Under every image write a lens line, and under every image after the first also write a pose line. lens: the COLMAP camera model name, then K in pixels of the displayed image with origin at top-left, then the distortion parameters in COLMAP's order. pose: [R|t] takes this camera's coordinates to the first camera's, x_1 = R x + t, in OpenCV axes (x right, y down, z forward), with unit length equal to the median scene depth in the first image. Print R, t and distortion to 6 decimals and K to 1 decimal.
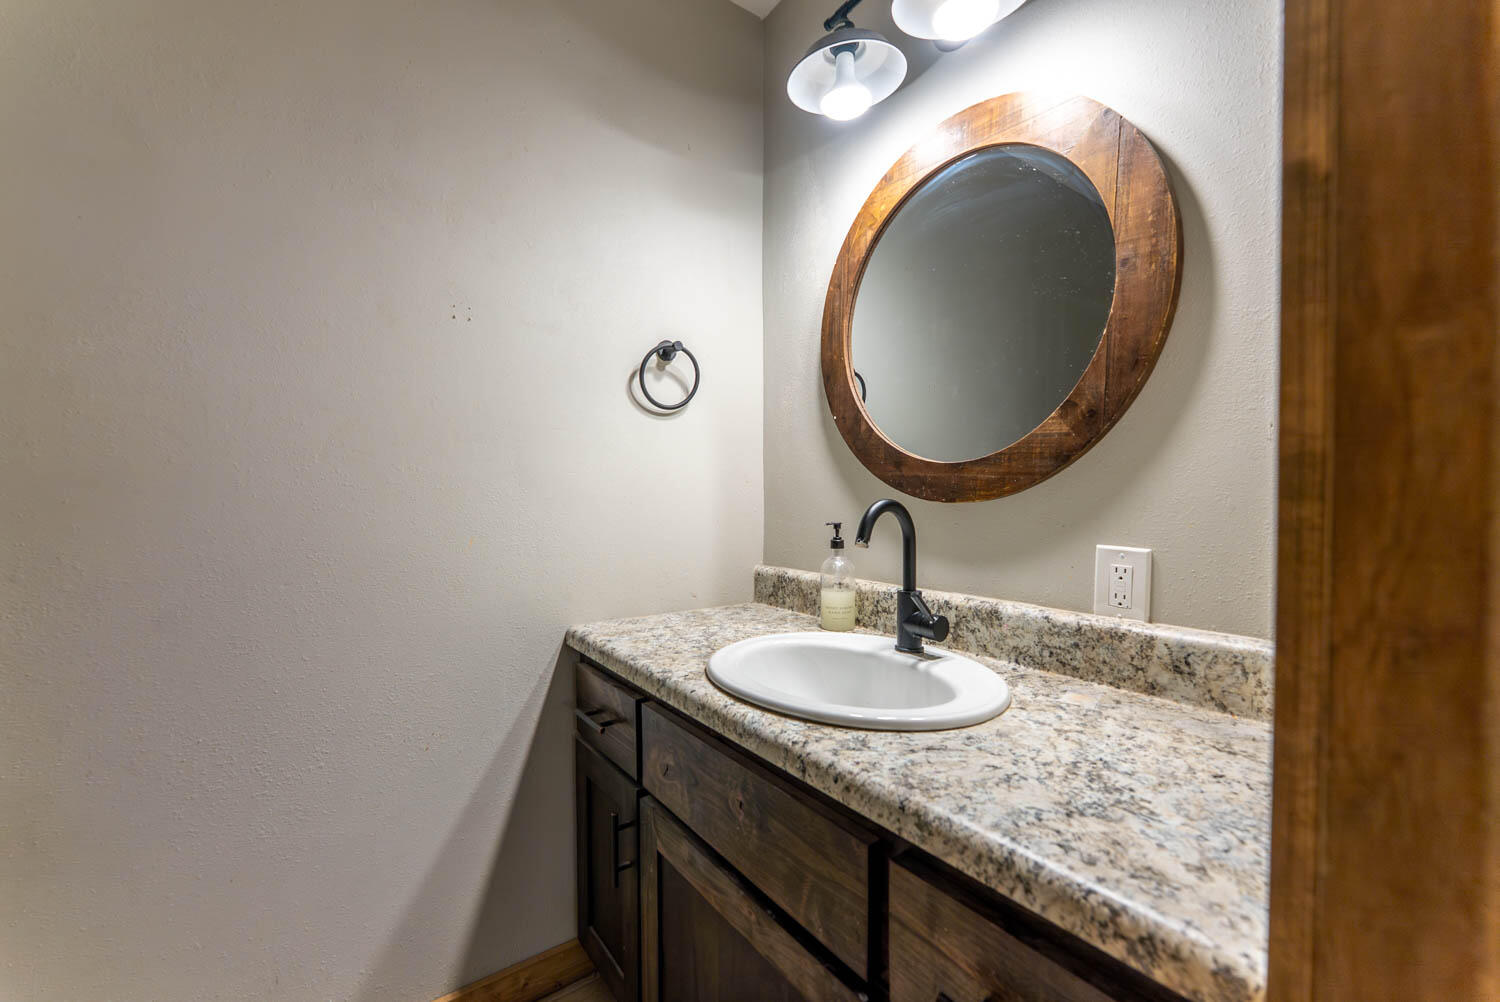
lens RADIAL K [[603.9, 0, 756.7], [0, 603.9, 504.5], [0, 0, 1]] dist [0.001451, -0.000770]
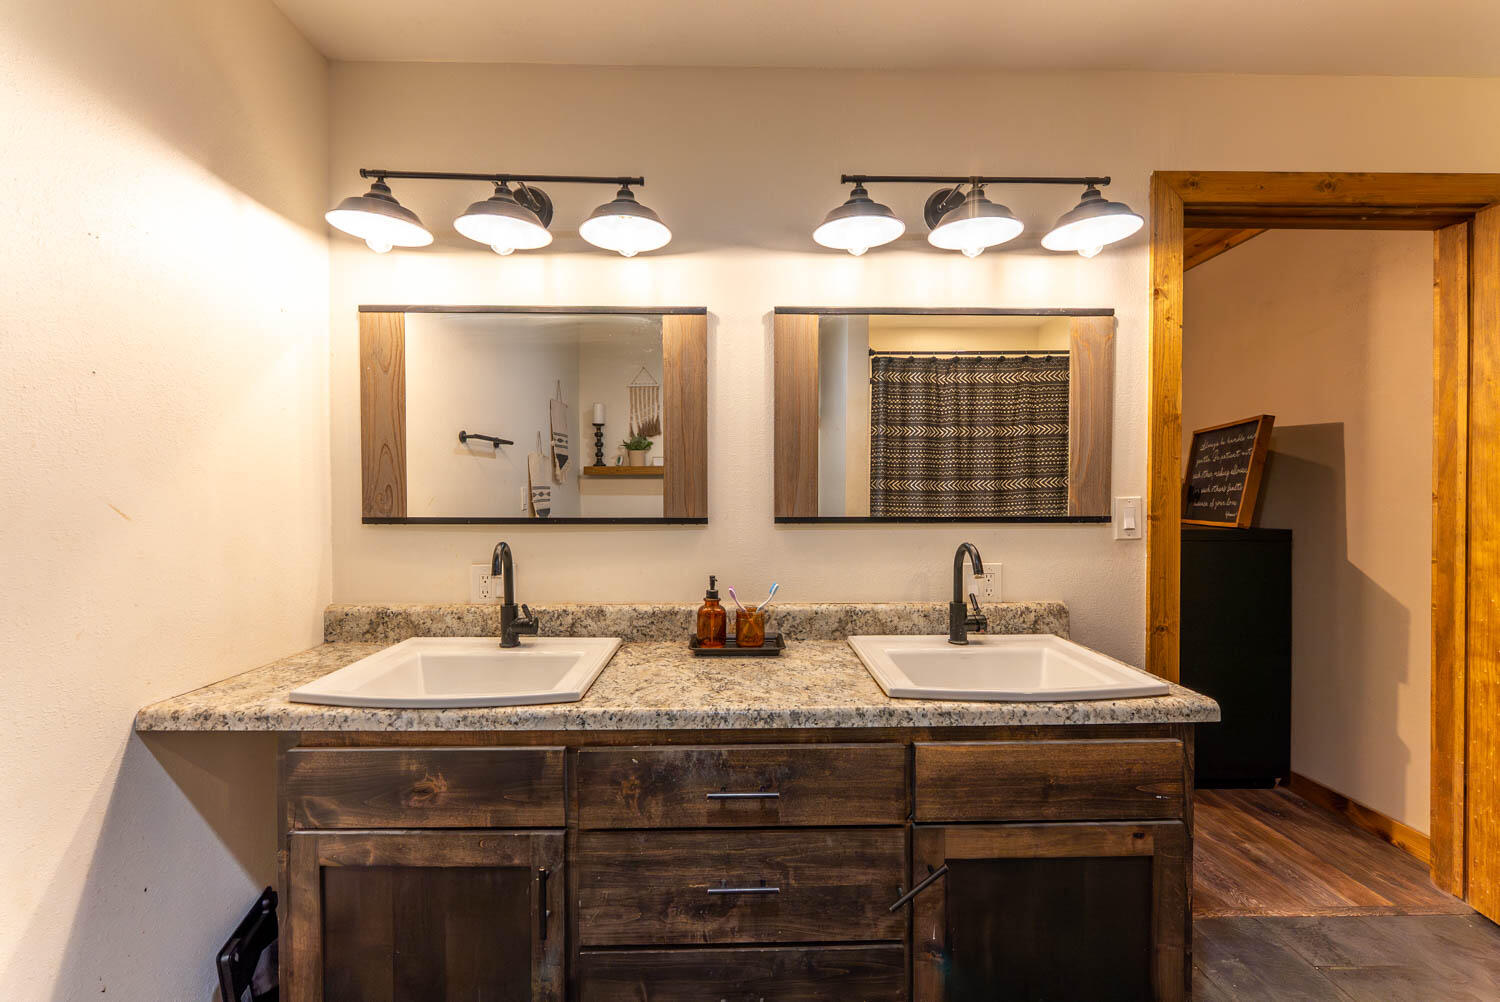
lens RADIAL K [[603.9, 0, 747.8], [0, 603.9, 501.1], [0, 0, 1]] dist [0.001451, -0.000770]
pose [[0.570544, -0.003158, 0.821261, -0.717891], [0.009121, 0.999955, -0.002491, -0.106007], [-0.821217, 0.008912, 0.570547, -0.210634]]
